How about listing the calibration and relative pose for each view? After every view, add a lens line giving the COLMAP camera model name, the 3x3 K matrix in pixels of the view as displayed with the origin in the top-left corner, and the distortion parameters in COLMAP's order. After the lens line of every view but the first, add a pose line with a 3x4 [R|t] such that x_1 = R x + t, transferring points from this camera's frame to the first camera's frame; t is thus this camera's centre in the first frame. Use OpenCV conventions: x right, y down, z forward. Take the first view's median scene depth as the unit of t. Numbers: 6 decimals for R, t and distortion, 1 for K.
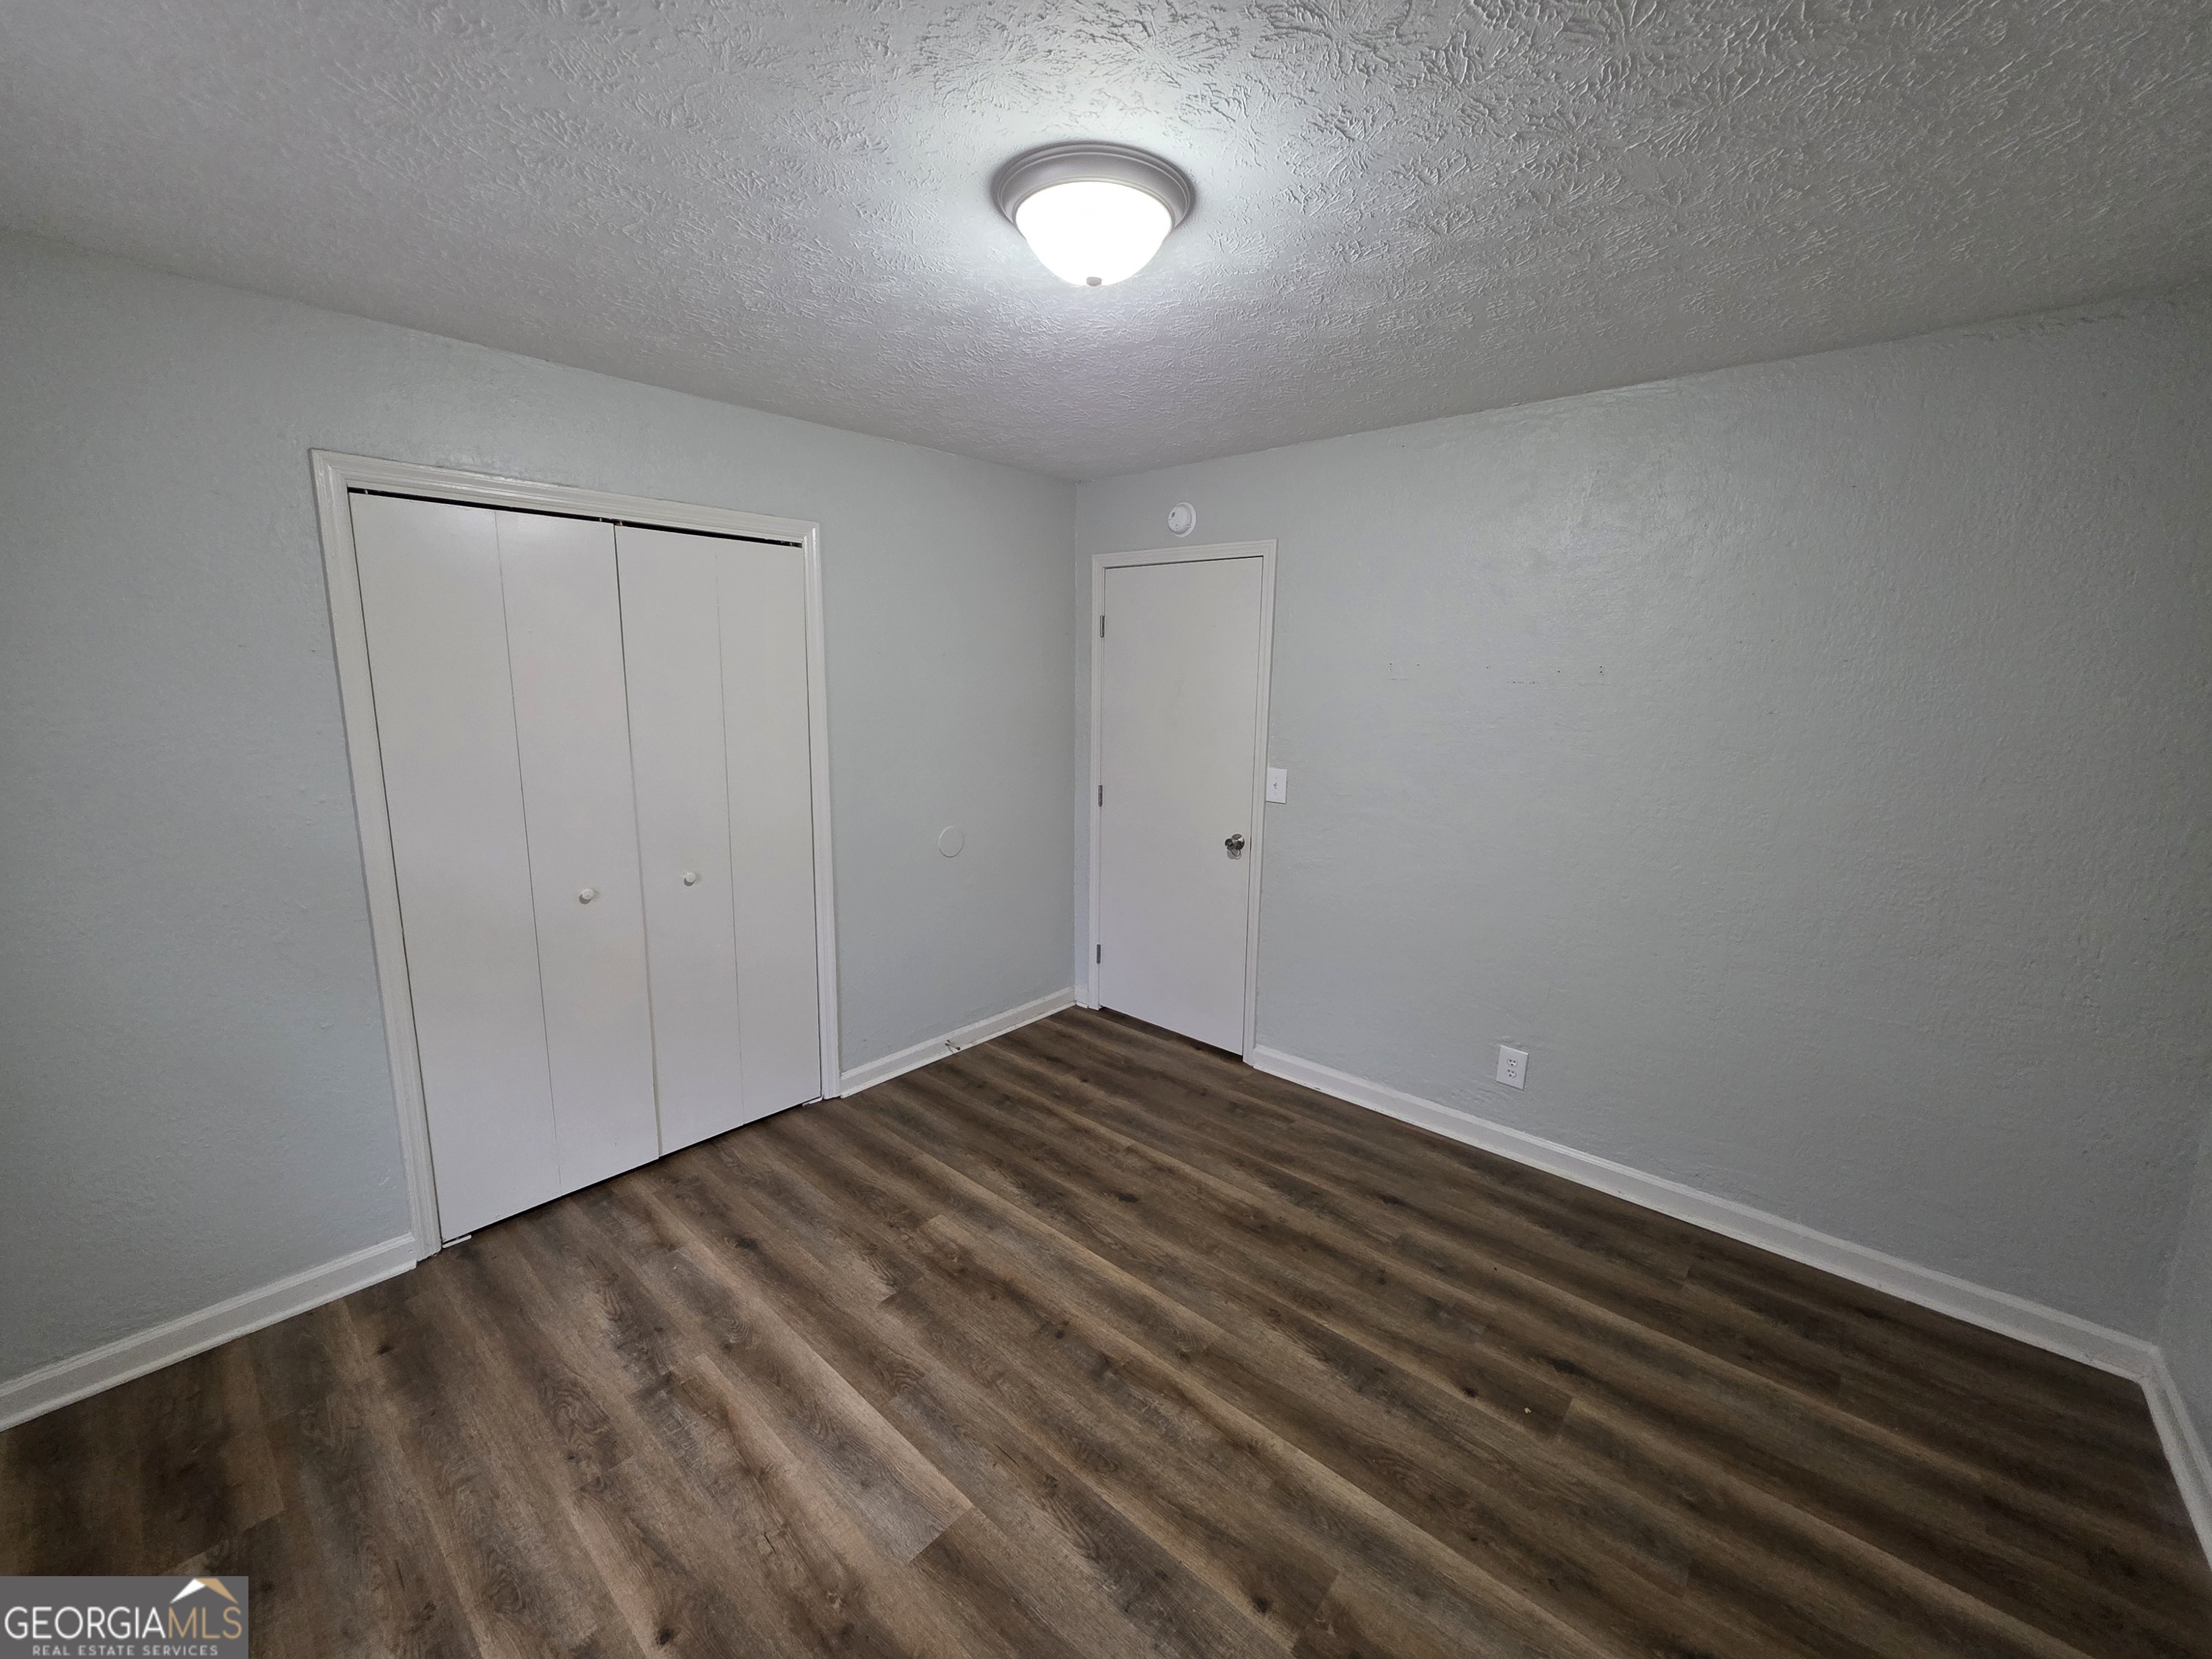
lens RADIAL K [[894.0, 0, 1107.4], [0, 894.0, 821.0], [0, 0, 1]] dist [0.001494, 0.000404]
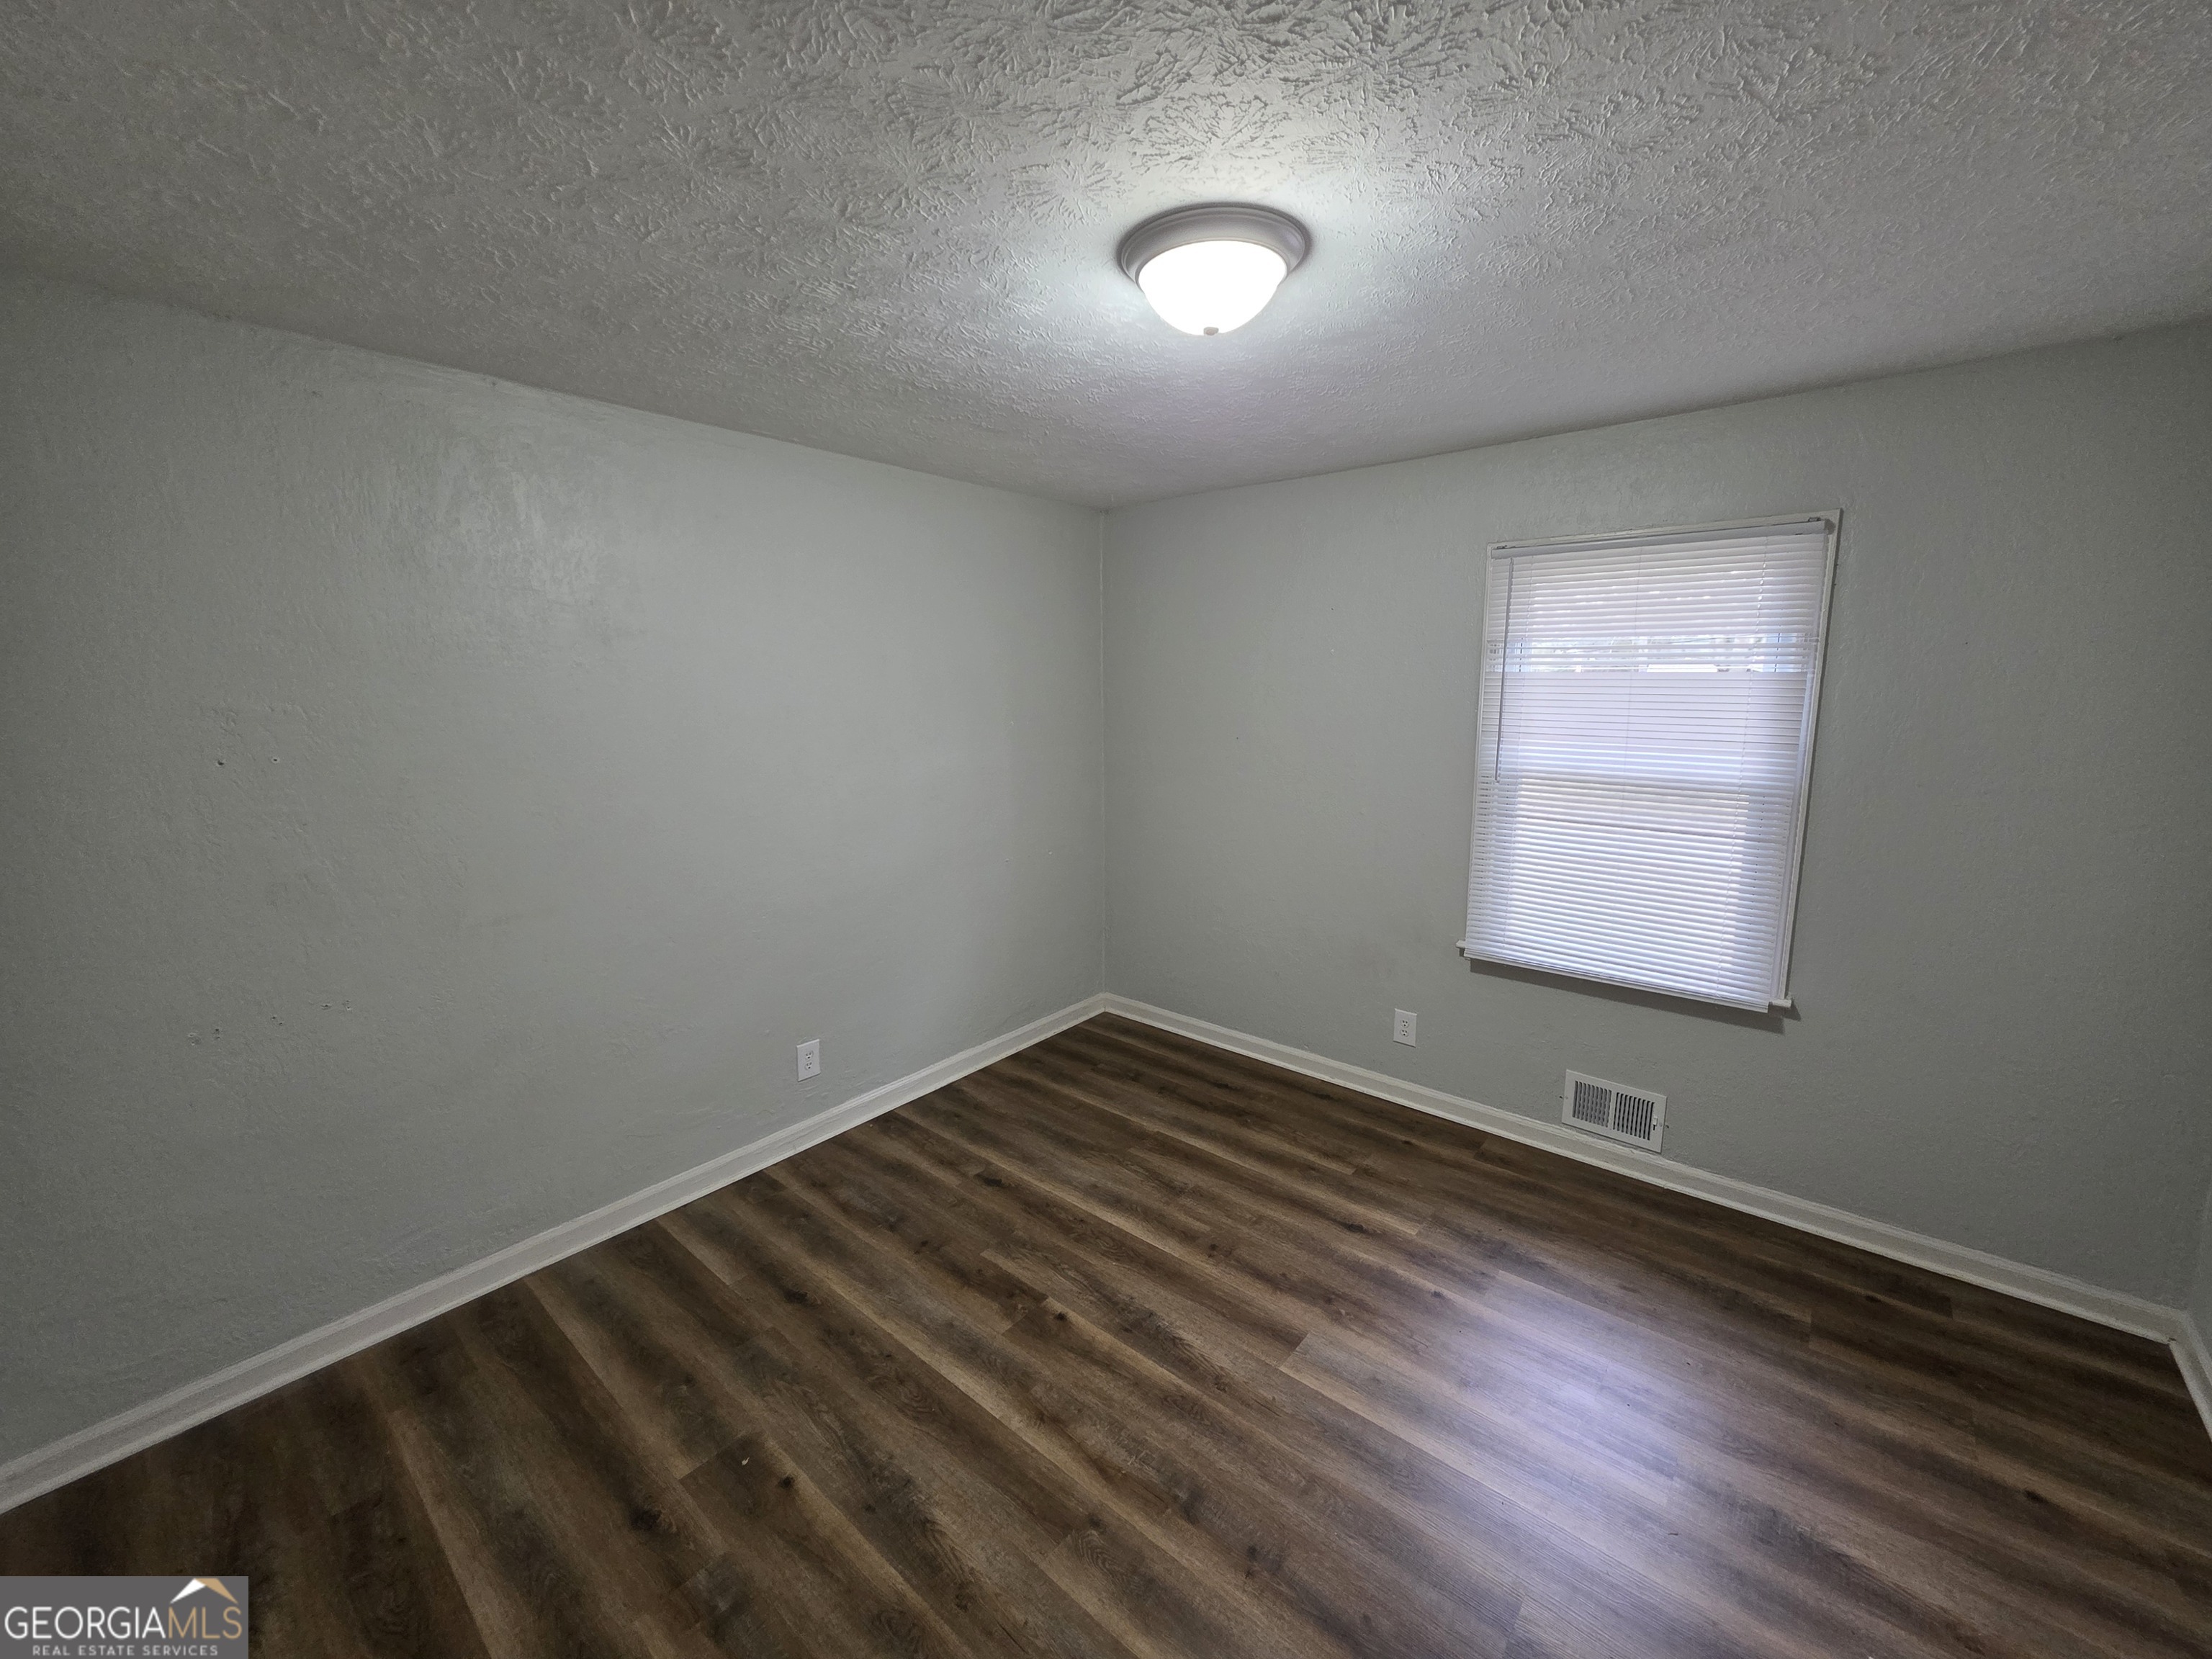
lens RADIAL K [[894.0, 0, 1107.4], [0, 894.0, 821.0], [0, 0, 1]] dist [0.001494, 0.000404]
pose [[-0.999803, -0.001062, -0.019805, 0.103039], [-0.007323, 0.947780, 0.318841, -0.317037], [0.018432, 0.318923, -0.947601, 1.767541]]
